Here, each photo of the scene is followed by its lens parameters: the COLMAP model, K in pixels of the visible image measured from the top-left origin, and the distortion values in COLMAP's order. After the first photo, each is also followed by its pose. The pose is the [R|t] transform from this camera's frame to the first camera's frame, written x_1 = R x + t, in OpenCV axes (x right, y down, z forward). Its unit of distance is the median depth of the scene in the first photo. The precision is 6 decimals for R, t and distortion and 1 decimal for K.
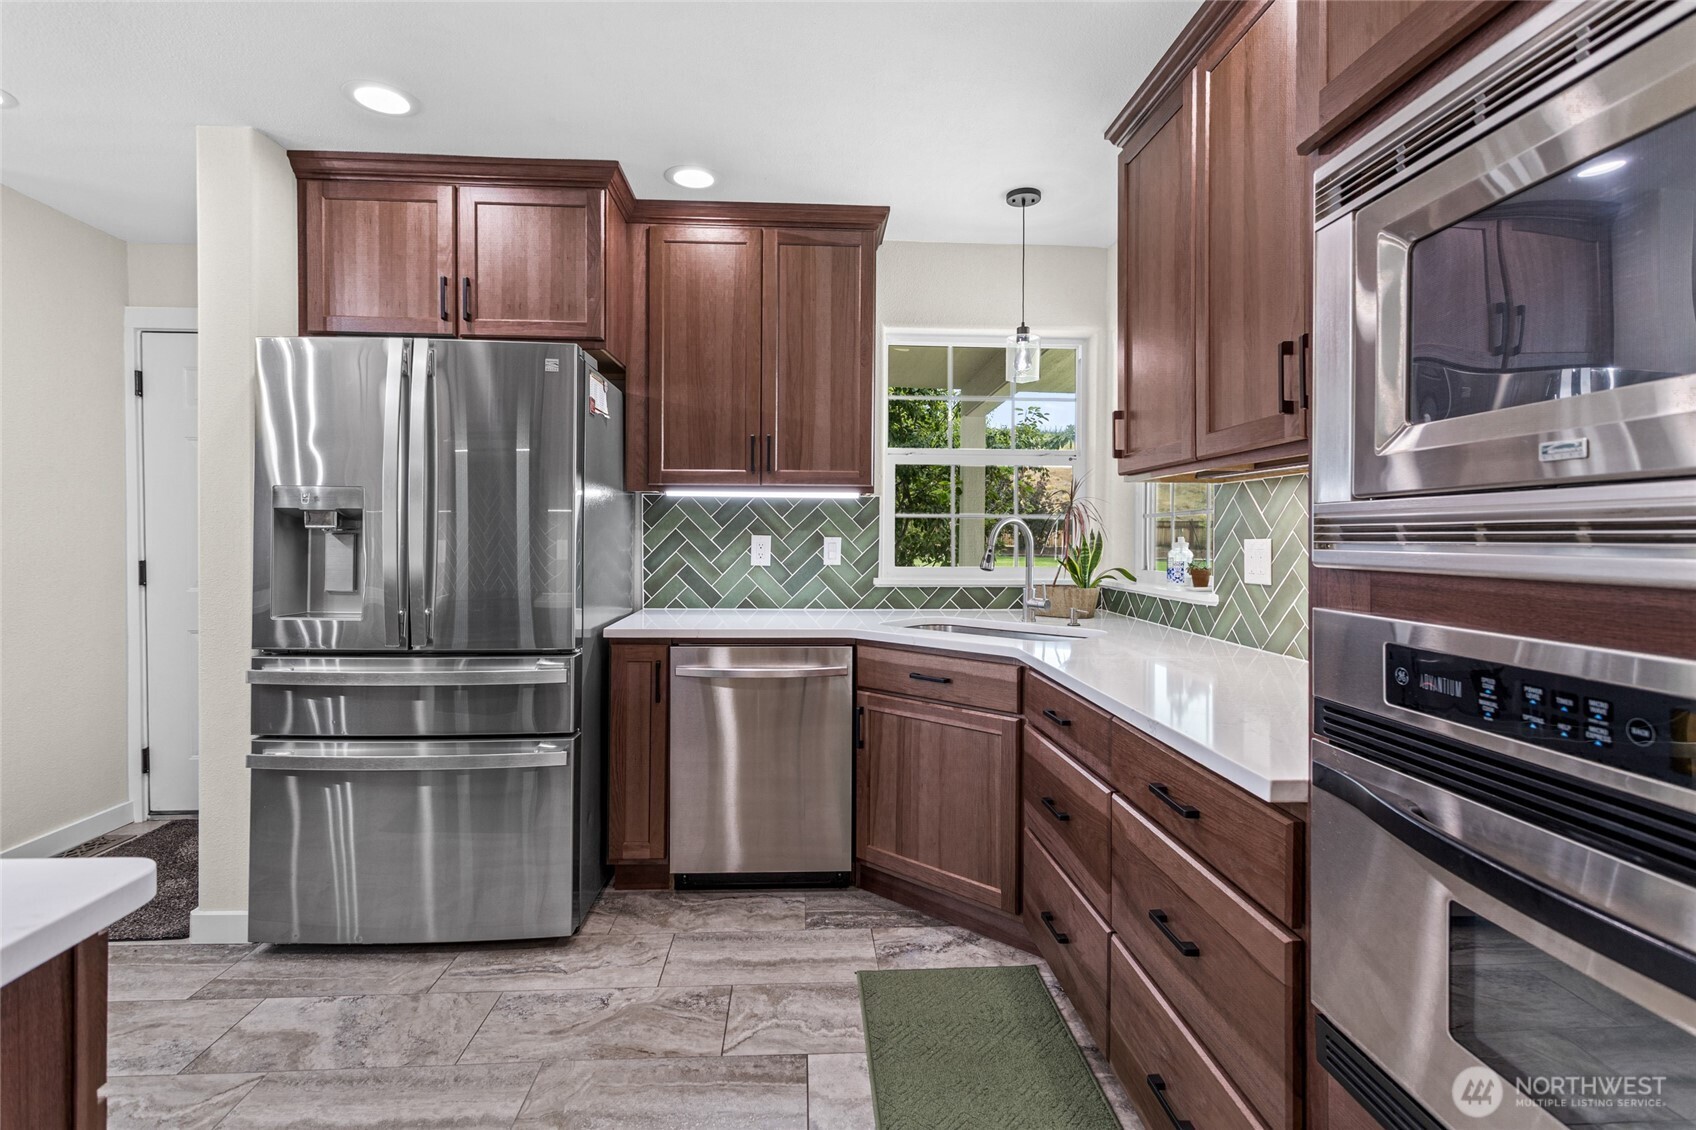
lens RADIAL K [[802.5, 0, 856.5], [0, 802.5, 537.1], [0, 0, 1]] dist [-0.000302, 0.001809]
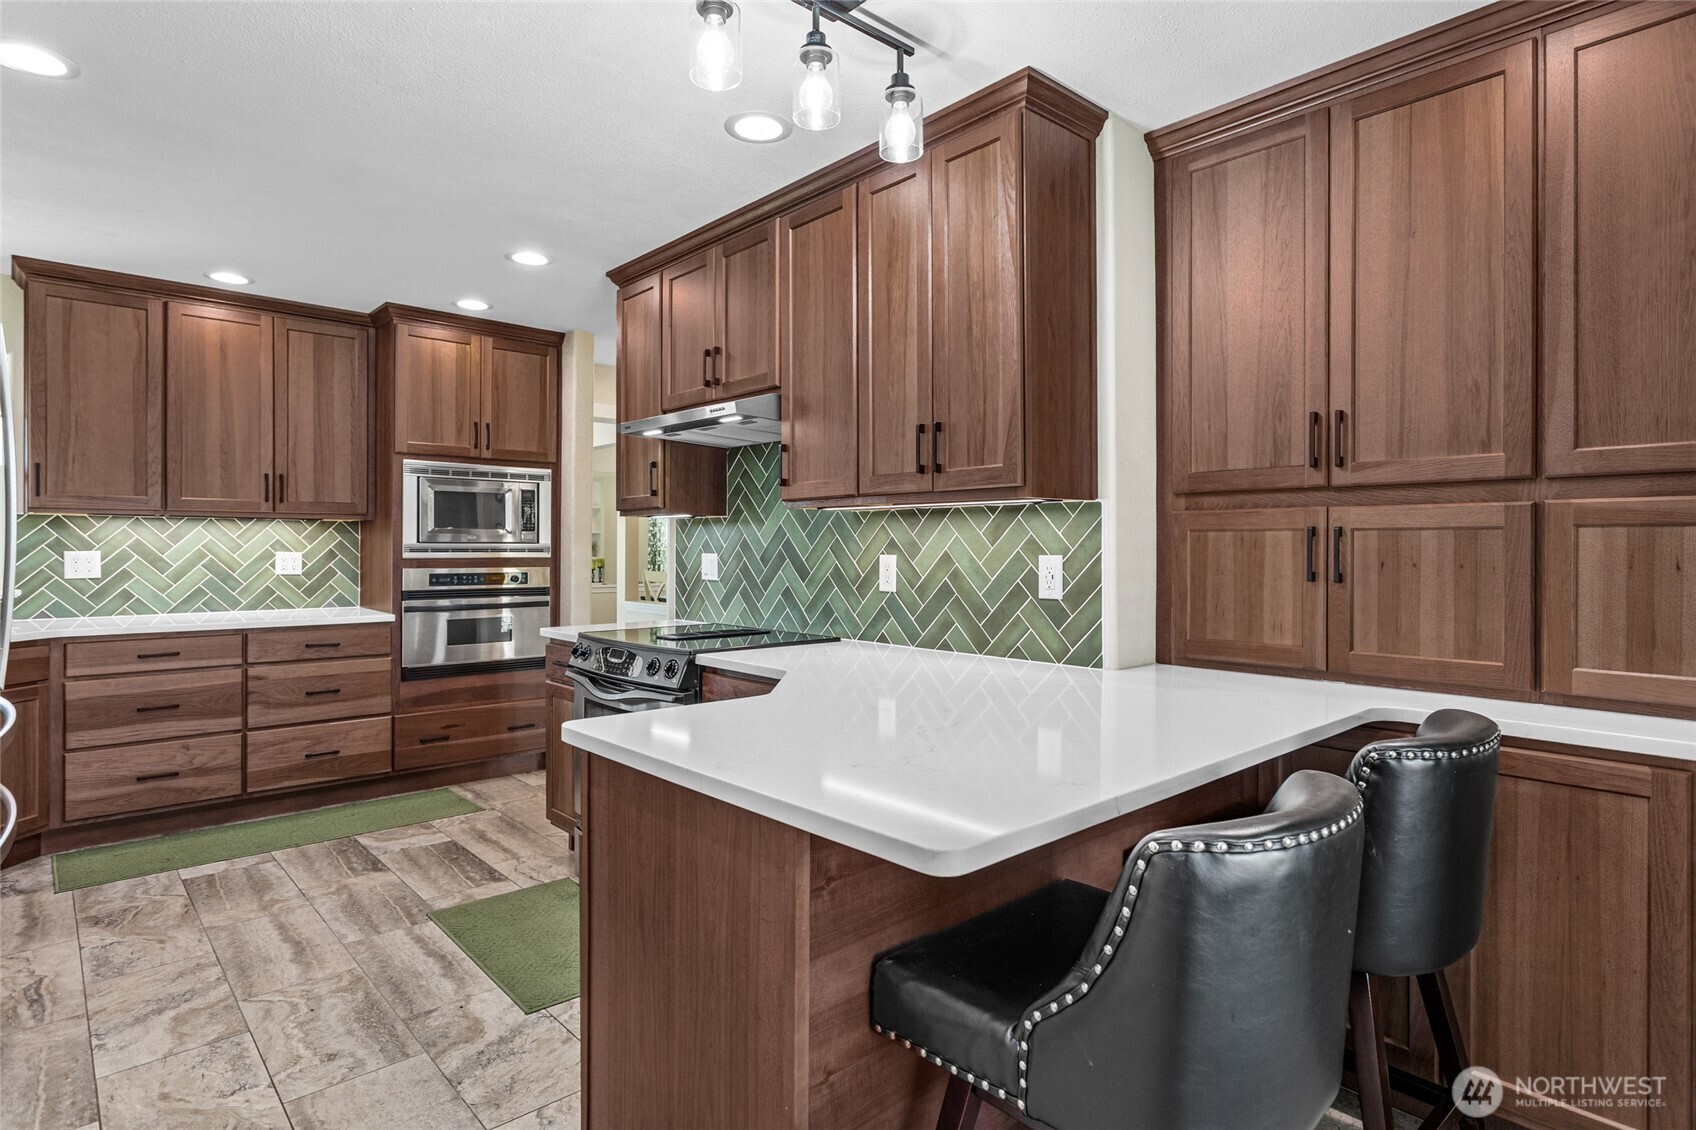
lens RADIAL K [[884.7, 0, 854.9], [0, 884.7, 550.0], [0, 0, 1]] dist [0.002384, -0.000781]
pose [[-0.634085, -0.009084, 0.773210, -2.158770], [-0.007270, 0.999957, 0.005786, -0.022884], [-0.773229, -0.001952, -0.634124, 1.042107]]
